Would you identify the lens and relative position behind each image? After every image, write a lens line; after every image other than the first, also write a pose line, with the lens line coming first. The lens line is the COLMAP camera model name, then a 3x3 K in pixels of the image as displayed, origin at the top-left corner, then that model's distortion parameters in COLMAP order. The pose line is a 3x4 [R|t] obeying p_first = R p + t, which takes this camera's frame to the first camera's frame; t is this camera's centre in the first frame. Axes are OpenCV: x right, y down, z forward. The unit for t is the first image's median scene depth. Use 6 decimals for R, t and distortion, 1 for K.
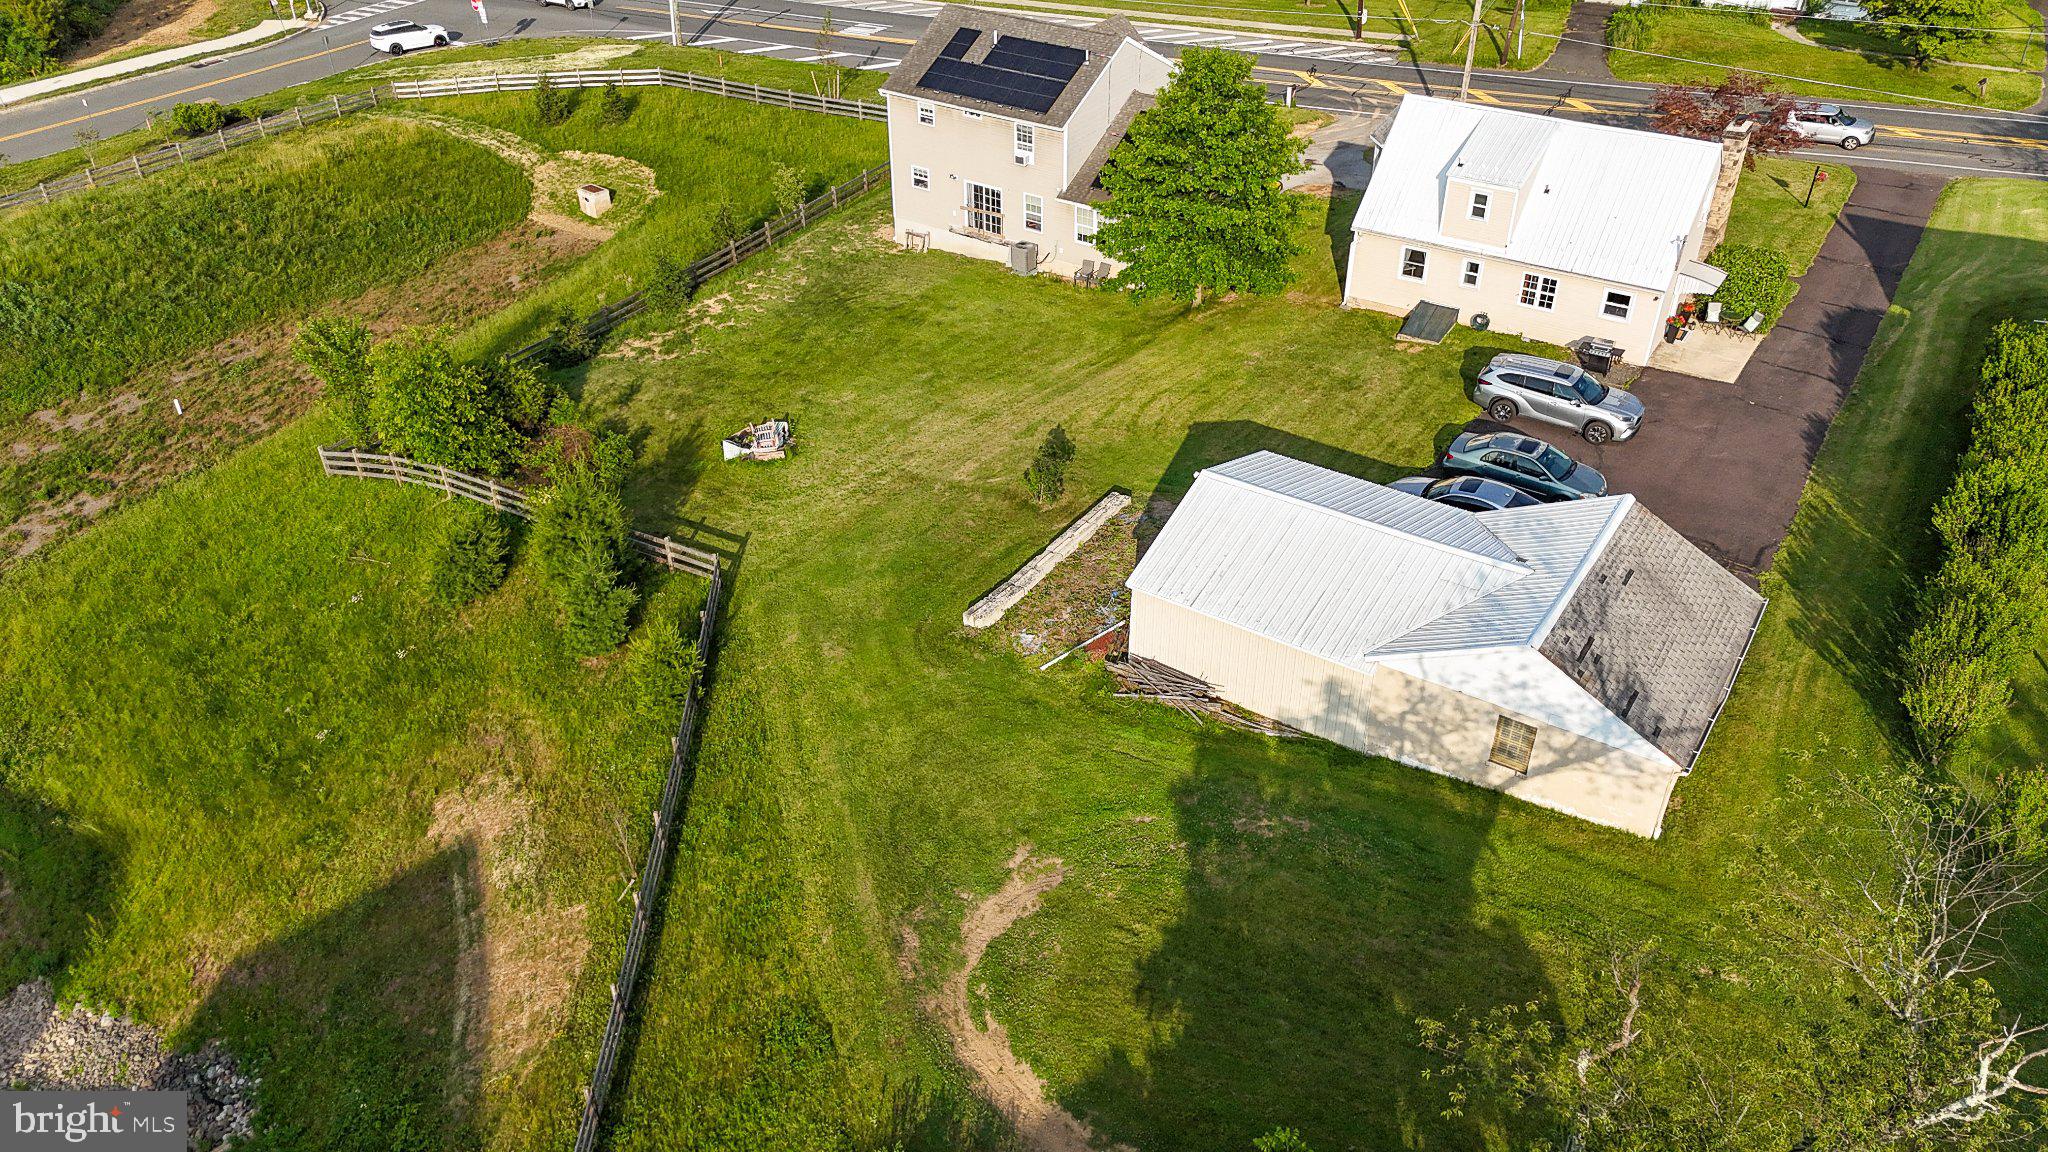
lens RADIAL K [[1511.9, 0, 1036.0], [0, 1511.9, 582.4], [0, 0, 1]] dist [0.092178, -0.094757]
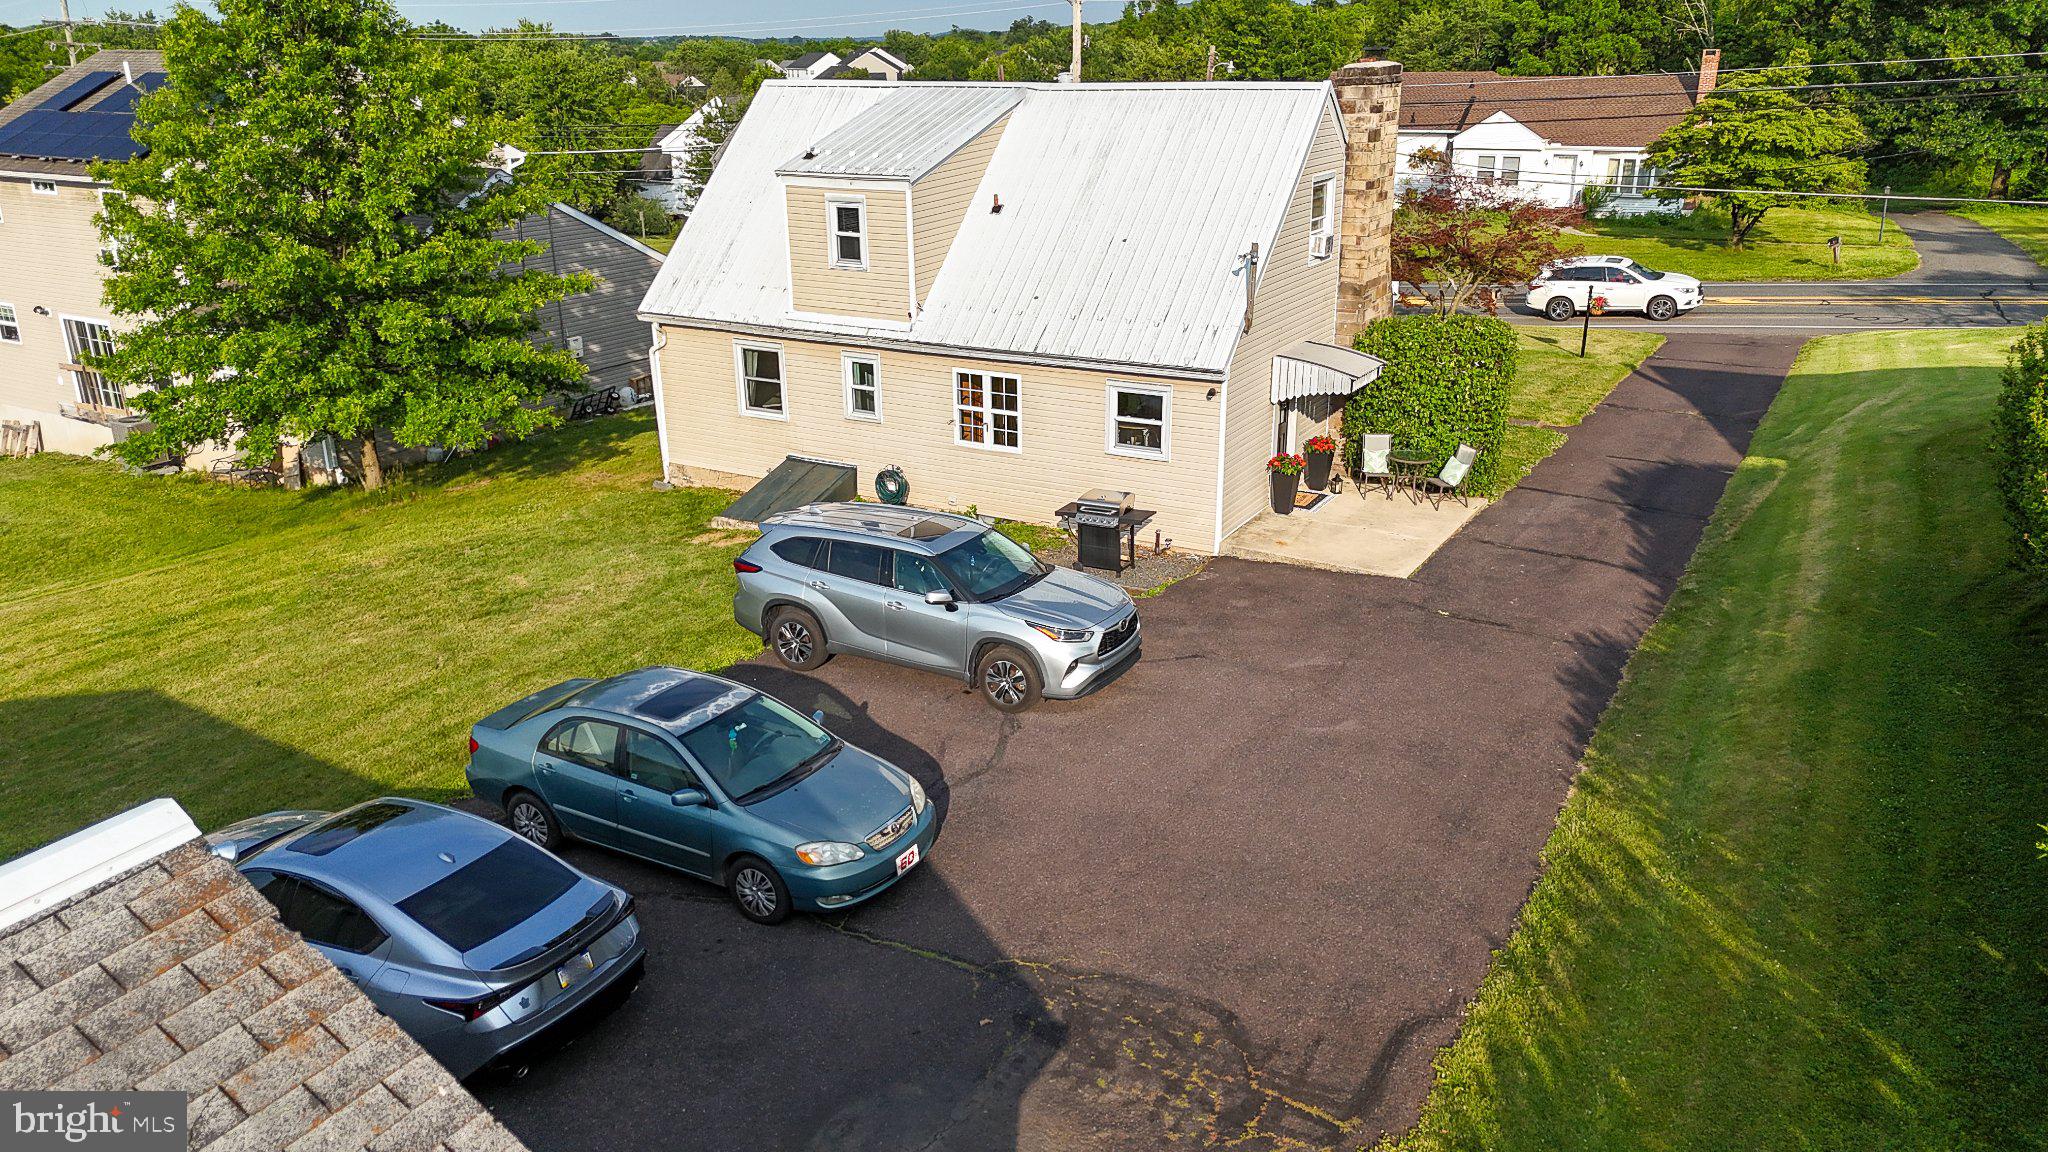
lens RADIAL K [[1511.9, 0, 1036.0], [0, 1511.9, 582.4], [0, 0, 1]] dist [0.092178, -0.094757]
pose [[0.997977, -0.027823, 0.057166, 0.318784], [0.041512, 0.966198, -0.254435, -0.026048], [-0.048155, 0.256294, 0.965399, 0.584223]]
